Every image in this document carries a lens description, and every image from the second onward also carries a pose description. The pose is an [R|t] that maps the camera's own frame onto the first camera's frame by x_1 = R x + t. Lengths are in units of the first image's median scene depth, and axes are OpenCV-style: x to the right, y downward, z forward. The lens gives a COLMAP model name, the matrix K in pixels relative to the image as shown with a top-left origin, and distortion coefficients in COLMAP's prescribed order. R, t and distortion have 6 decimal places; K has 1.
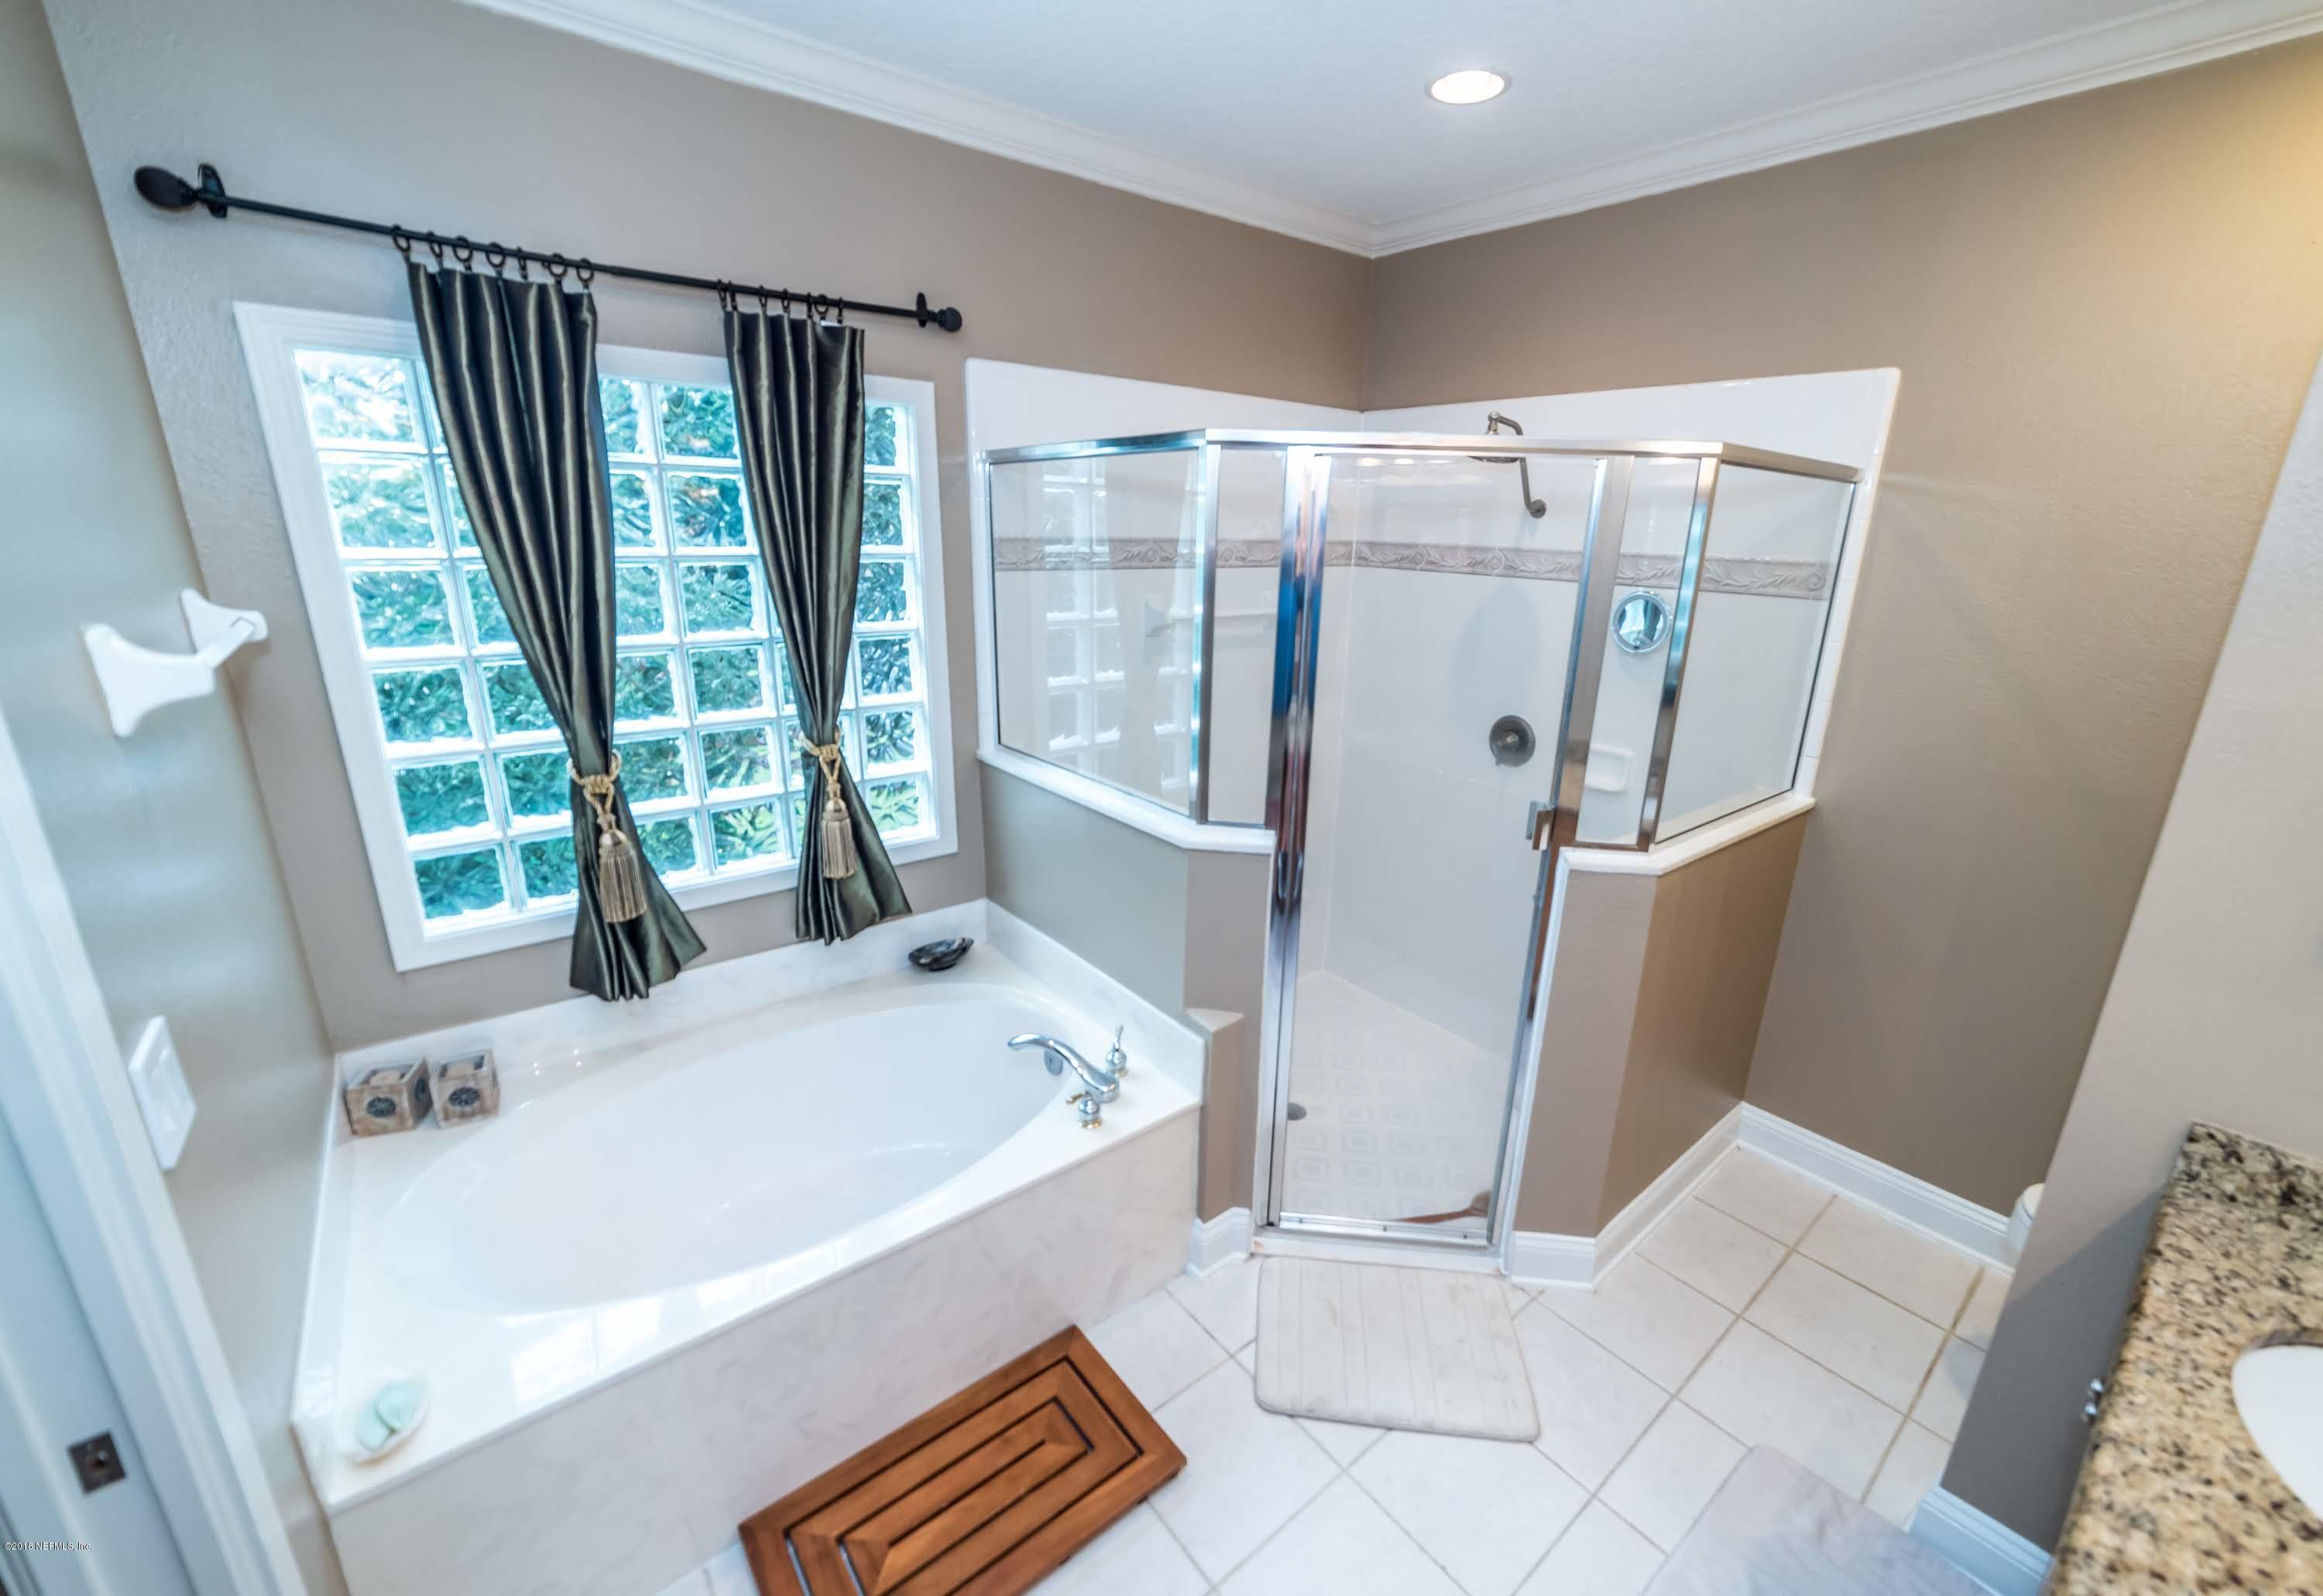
lens RADIAL K [[941.5, 0, 1163.0], [0, 941.5, 817.0], [0, 0, 1]] dist [-0.001456, 0.000250]
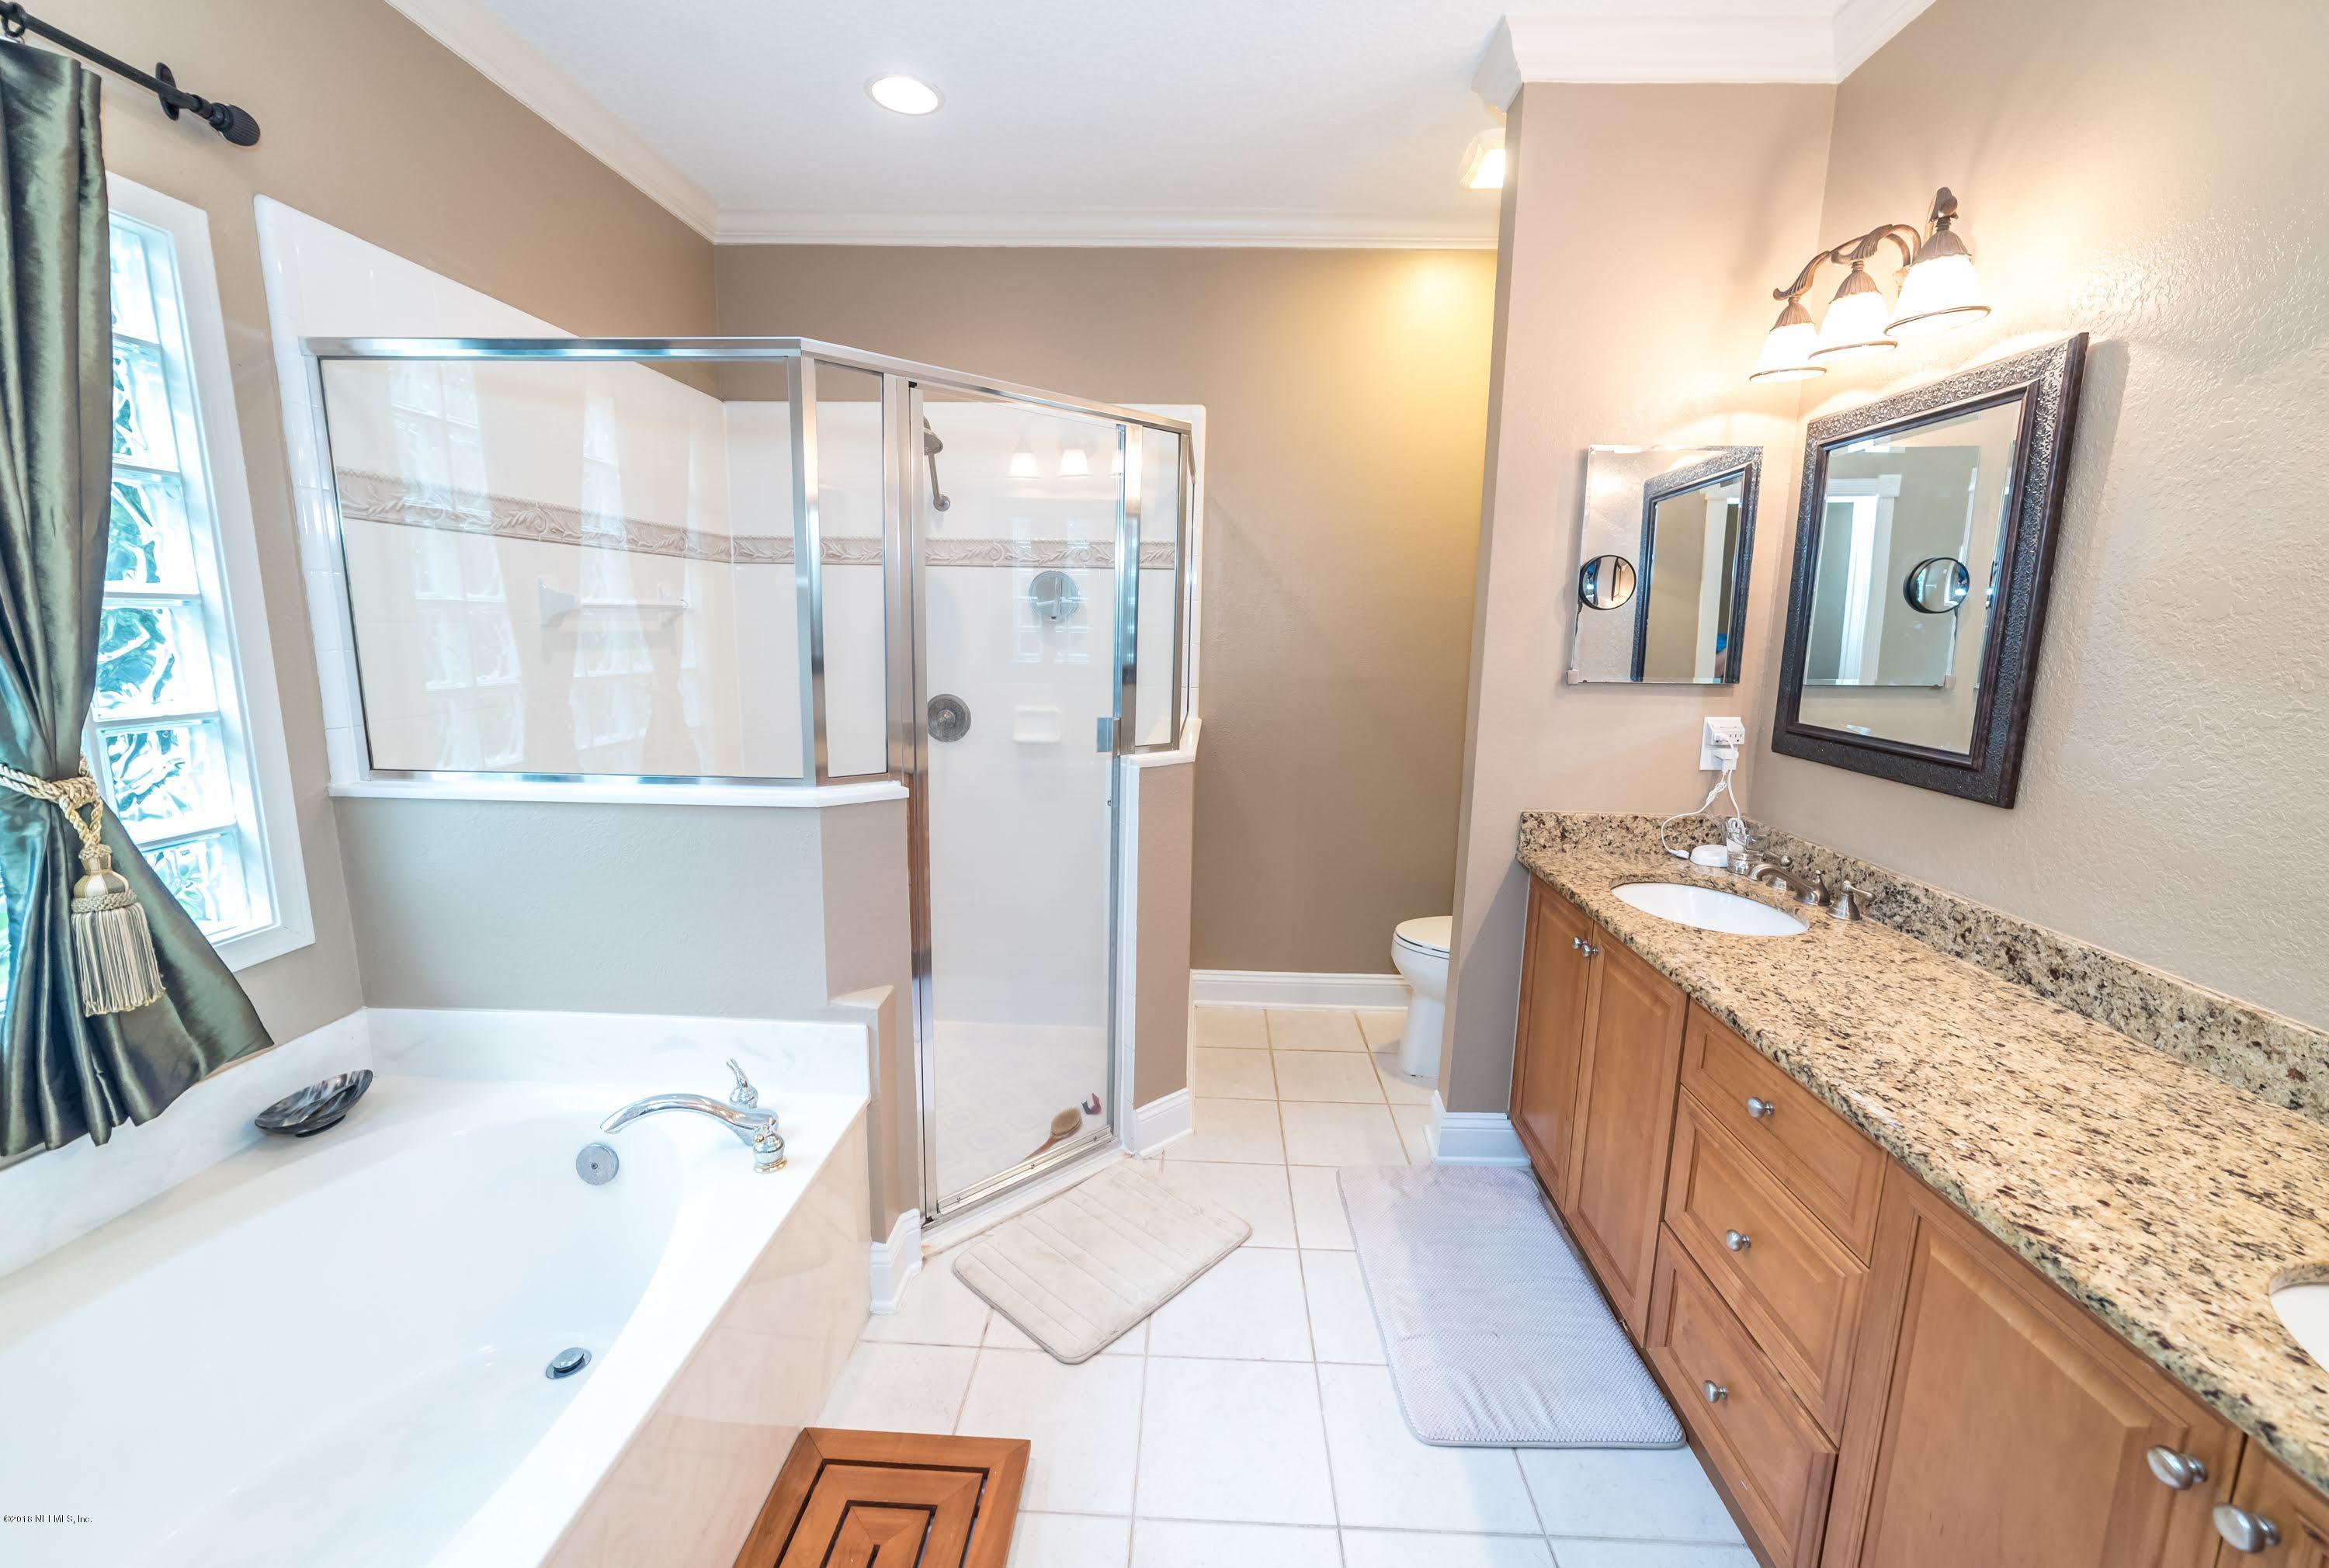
lens RADIAL K [[953.5, 0, 1164.5], [0, 953.5, 784.0], [0, 0, 1]] dist [-0.001107, 0.017246]
pose [[0.663720, -0.138777, 0.734994, -0.340976], [0.217353, 0.976019, -0.011990, 0.074082], [-0.715705, 0.167712, 0.677967, 0.125747]]
